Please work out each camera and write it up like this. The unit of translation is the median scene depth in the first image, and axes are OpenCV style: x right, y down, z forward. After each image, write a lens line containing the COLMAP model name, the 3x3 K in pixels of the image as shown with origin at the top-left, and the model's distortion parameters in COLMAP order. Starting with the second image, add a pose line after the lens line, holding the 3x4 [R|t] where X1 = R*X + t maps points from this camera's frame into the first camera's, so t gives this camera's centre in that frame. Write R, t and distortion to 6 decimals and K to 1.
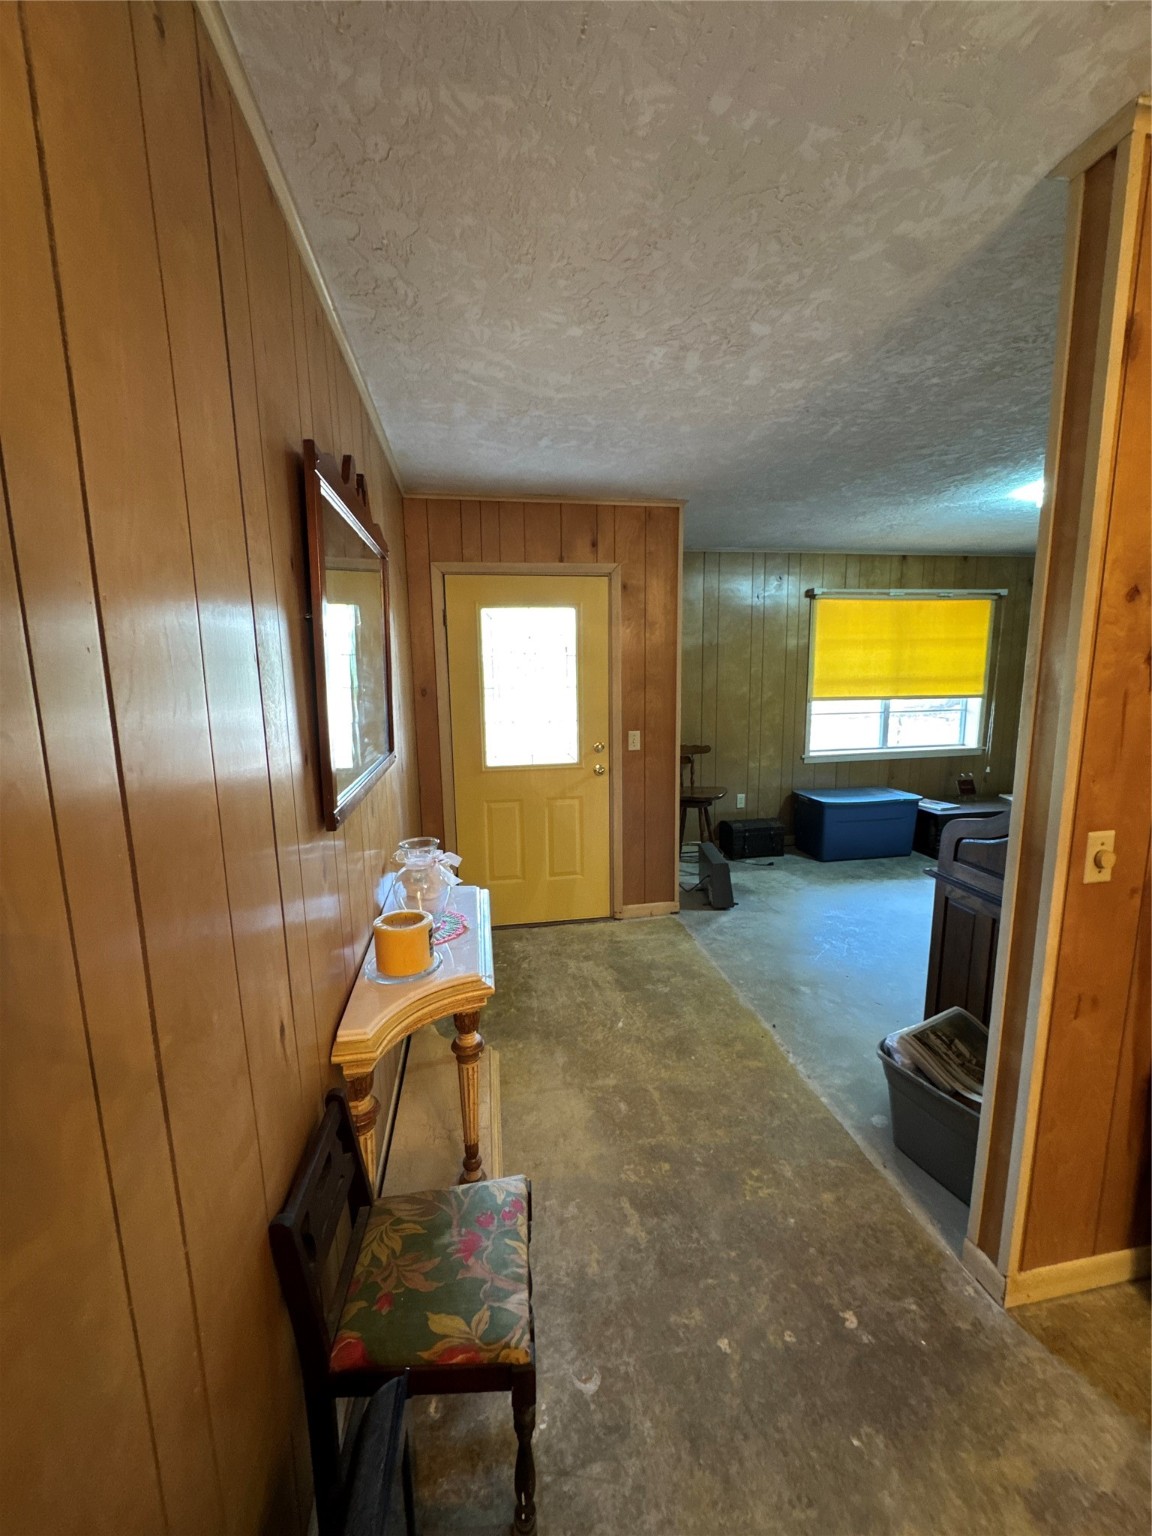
lens RADIAL K [[612.0, 0, 582.2], [0, 612.0, 766.4], [0, 0, 1]] dist [-0.000187, 0.000035]
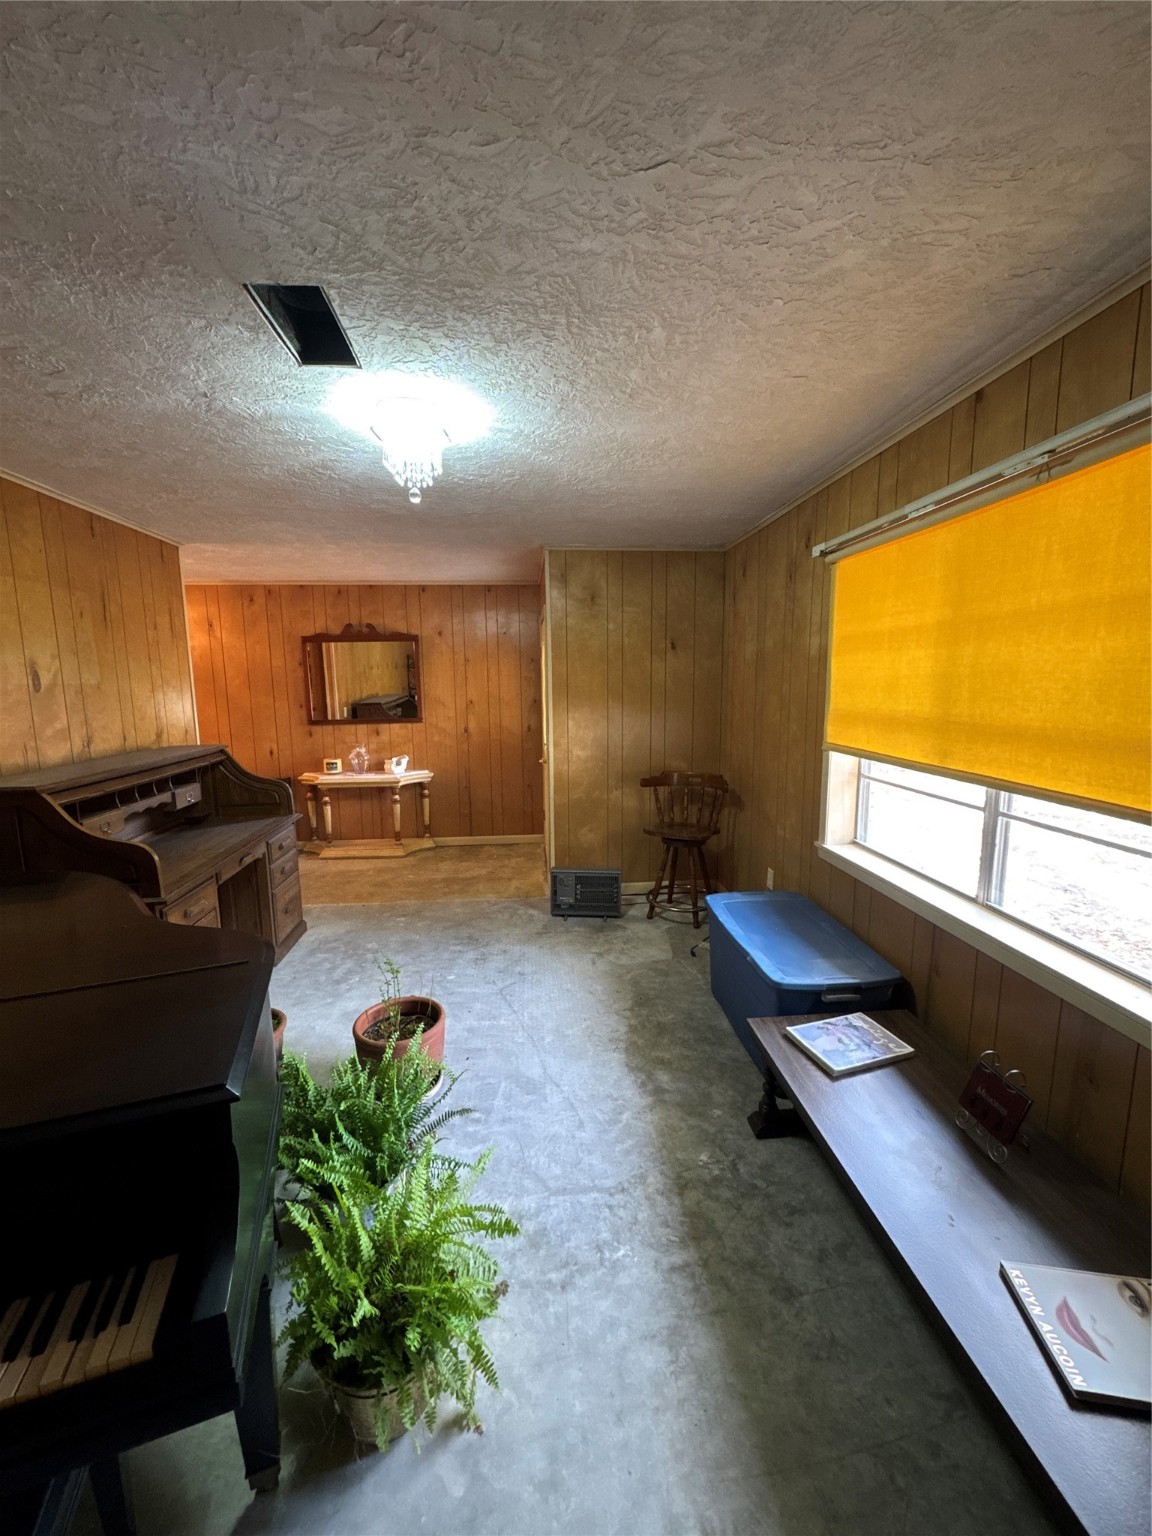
lens RADIAL K [[612.0, 0, 574.8], [0, 612.0, 767.4], [0, 0, 1]] dist [-0.000187, 0.000035]
pose [[-0.087698, 0.157735, -0.983580, 1.055734], [-0.145411, 0.974781, 0.169289, -0.169087], [0.985477, 0.157869, -0.062550, 0.913882]]
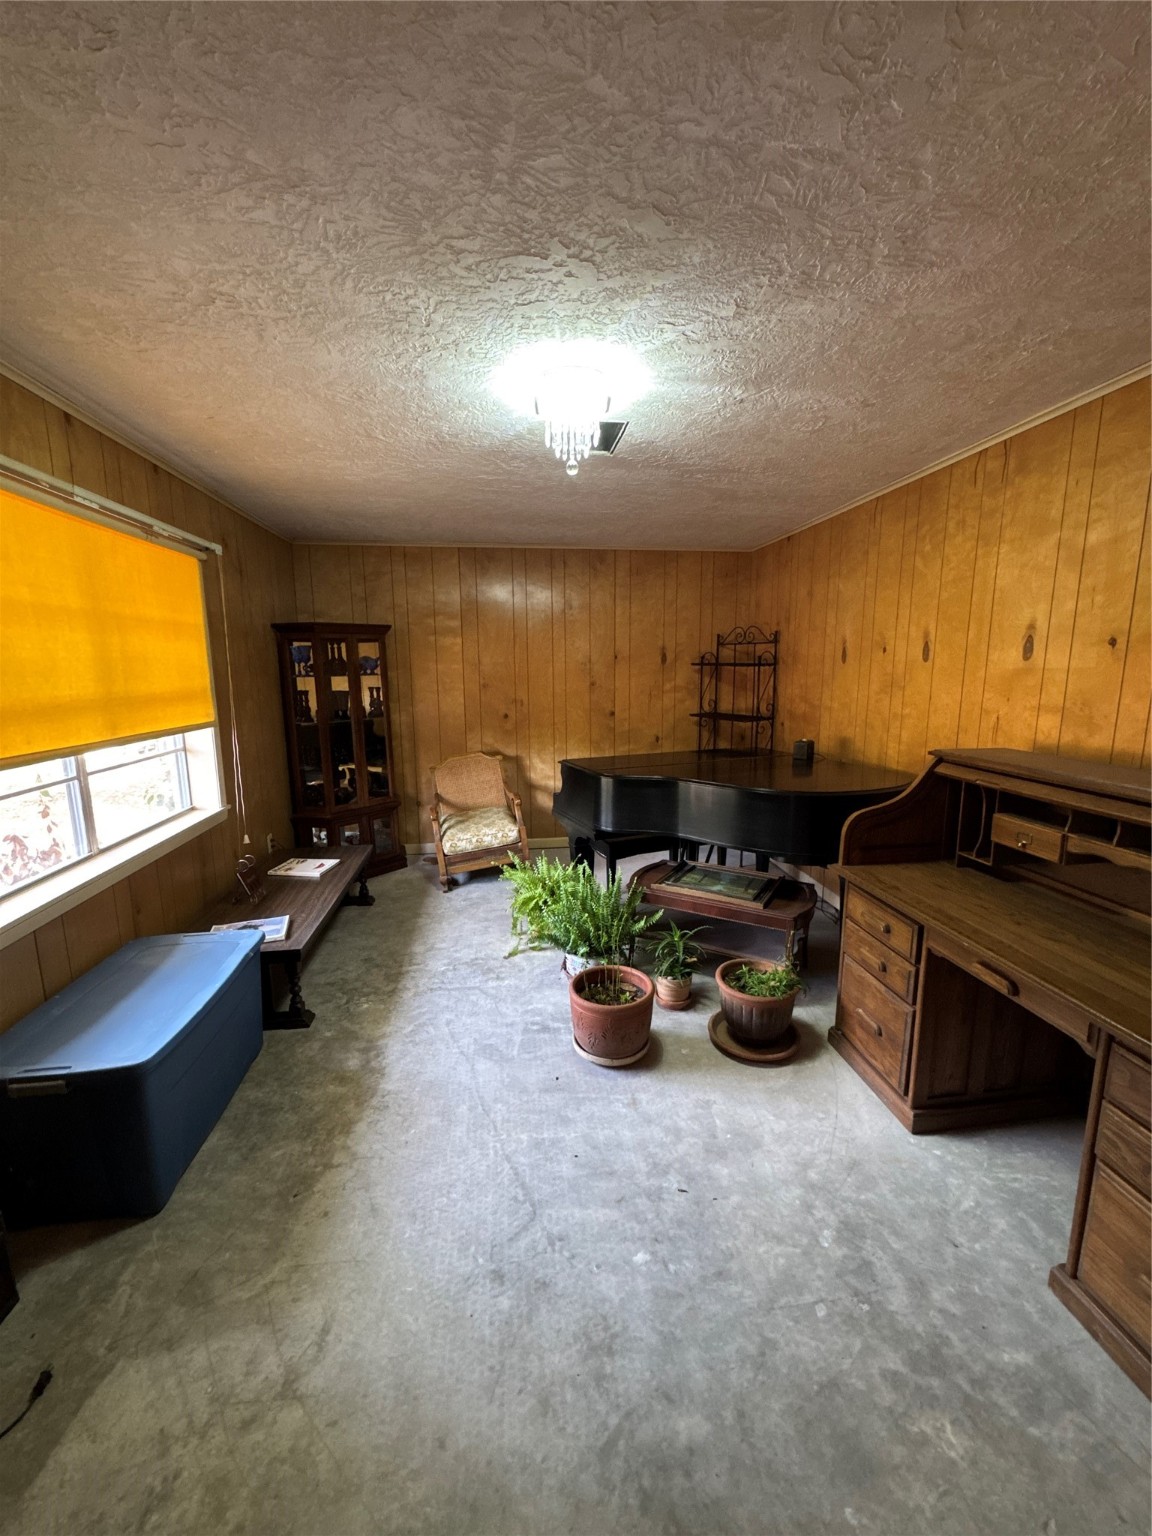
lens RADIAL K [[612.0, 0, 572.0], [0, 612.0, 769.6], [0, 0, 1]] dist [-0.000187, 0.000035]
pose [[0.052325, -0.153111, 0.986823, 0.094437], [0.162293, 0.976343, 0.142880, -0.118363], [-0.985354, 0.152678, 0.075936, 0.734692]]
